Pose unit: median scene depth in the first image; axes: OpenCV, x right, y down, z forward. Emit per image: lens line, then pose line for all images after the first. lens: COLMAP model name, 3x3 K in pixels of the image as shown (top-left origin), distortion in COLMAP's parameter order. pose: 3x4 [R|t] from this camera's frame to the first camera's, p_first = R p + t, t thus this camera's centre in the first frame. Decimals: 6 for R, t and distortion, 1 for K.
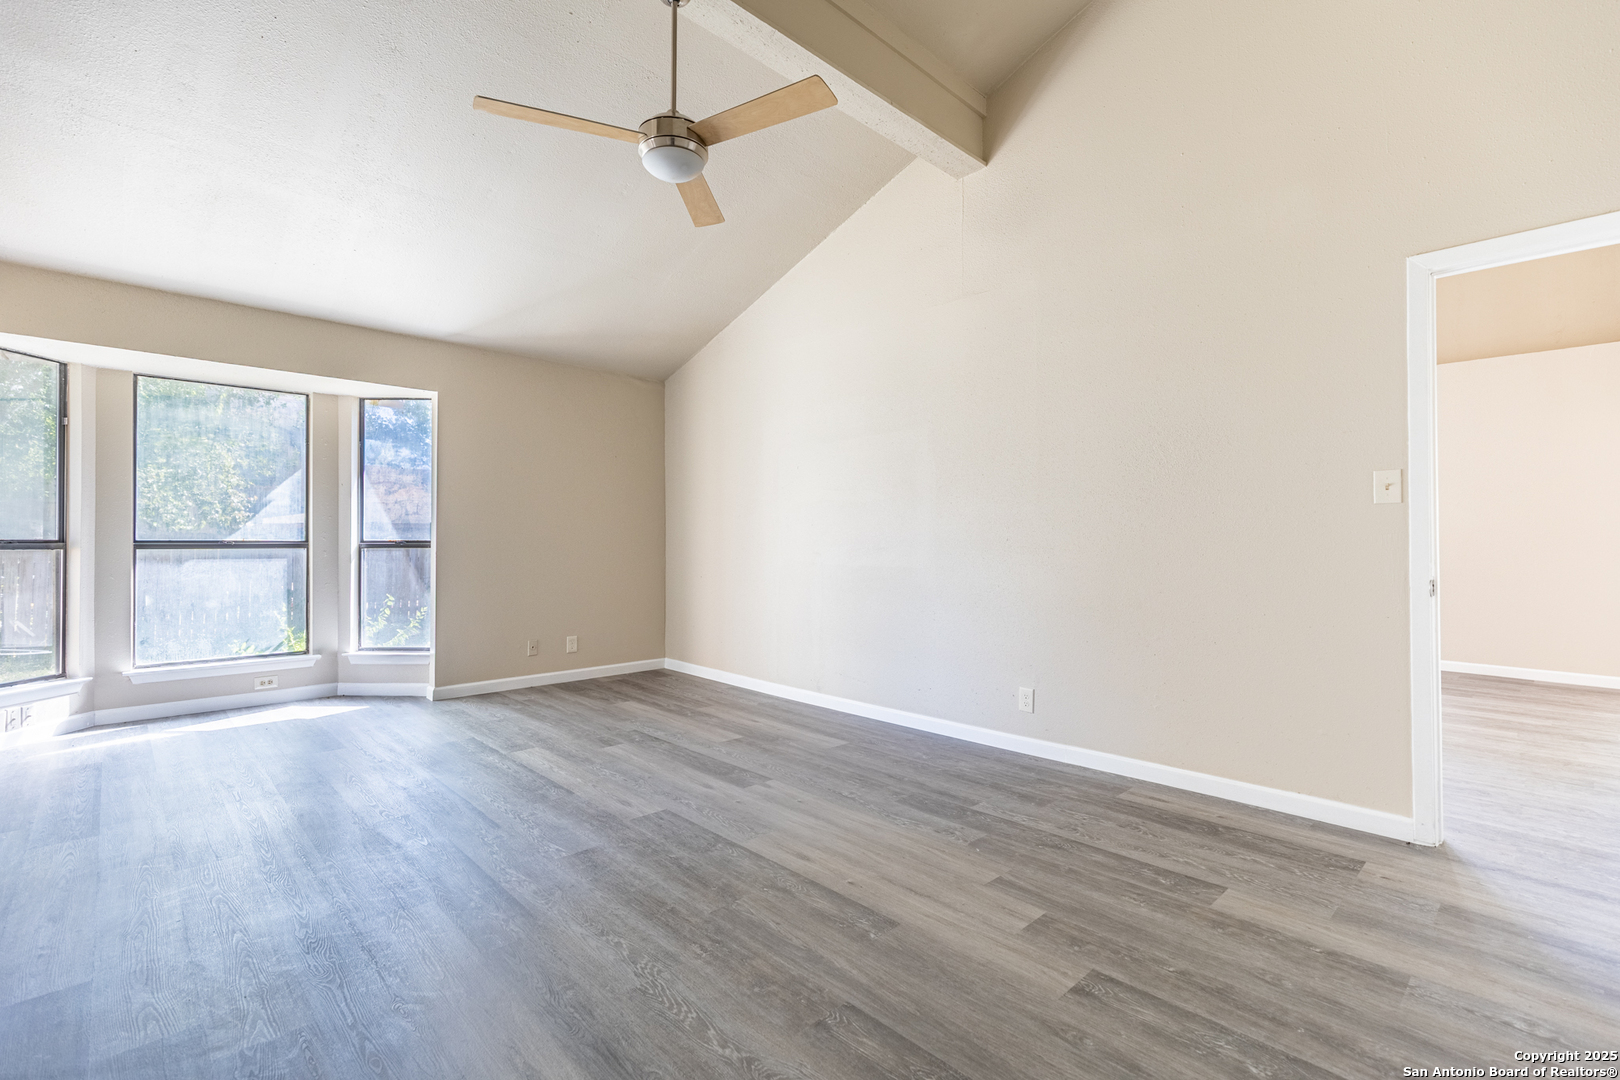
lens RADIAL K [[744.9, 0, 810.0], [0, 744.9, 540.0], [0, 0, 1]] dist [-0.019933, 0.015197]
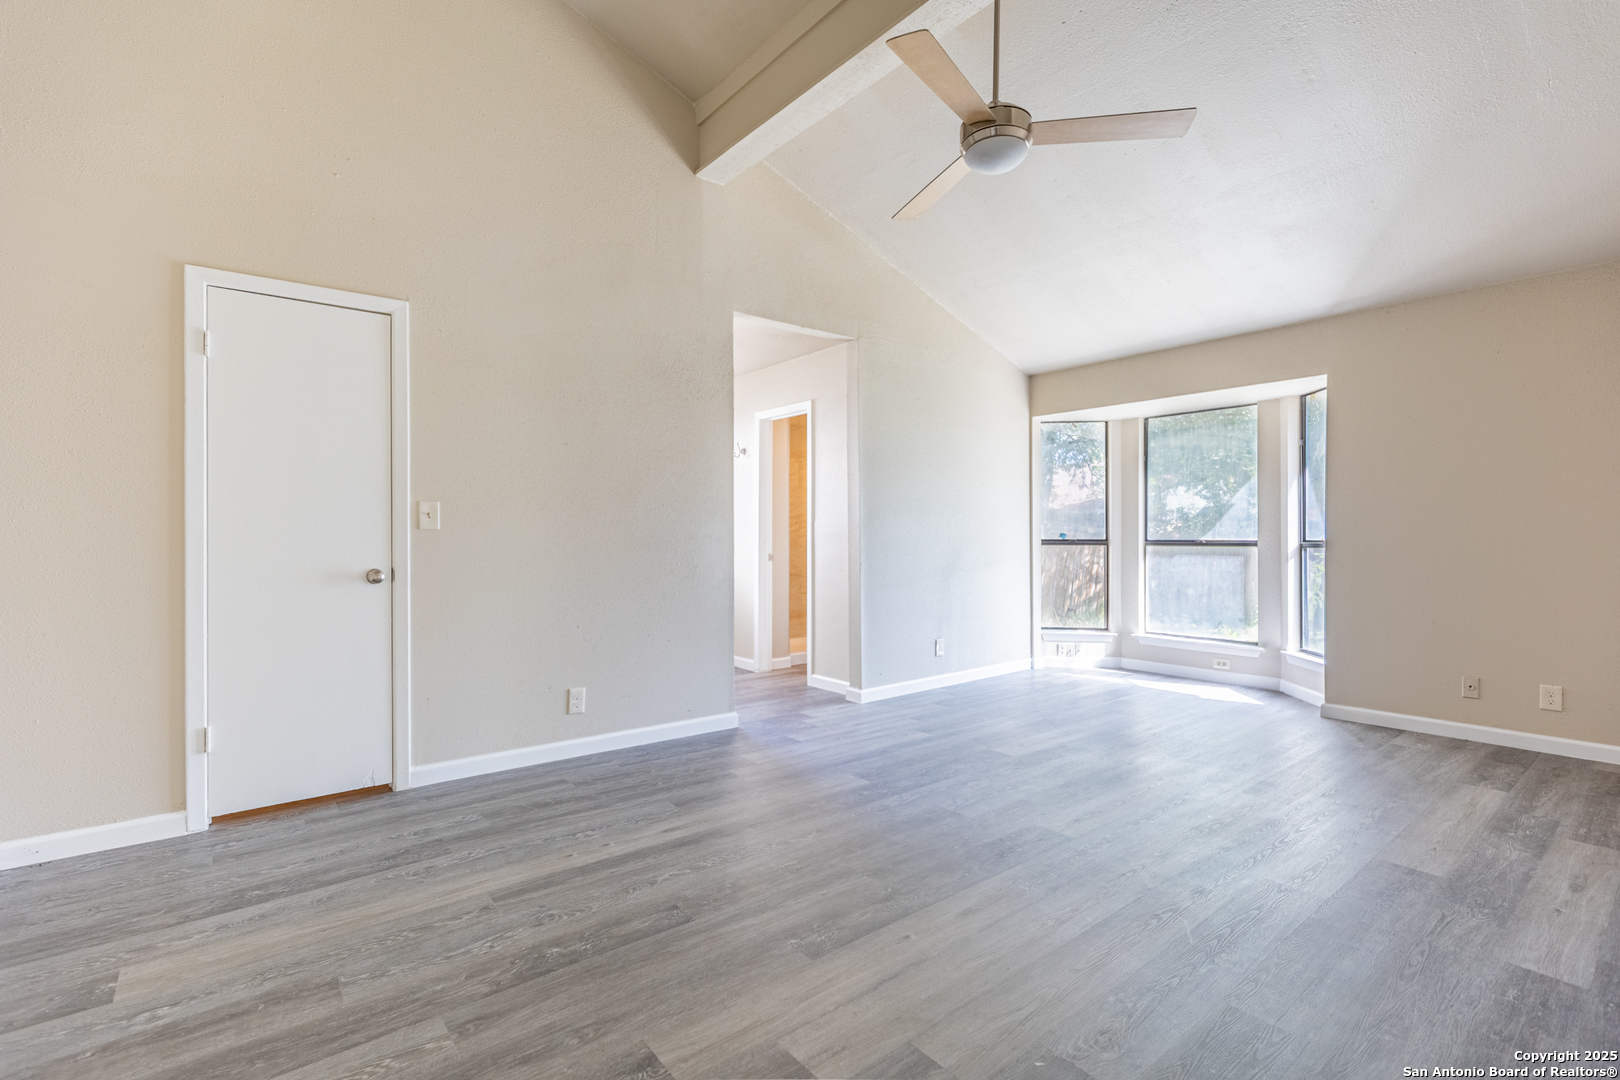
lens RADIAL K [[731.3, 0, 818.1], [0, 731.3, 536.1], [0, 0, 1]] dist [0.011385, -0.001231]
pose [[-0.087640, -0.001934, -0.996150, 0.507001], [0.002428, 0.999995, -0.002156, -0.004361], [0.996149, -0.002607, -0.087635, 0.533123]]
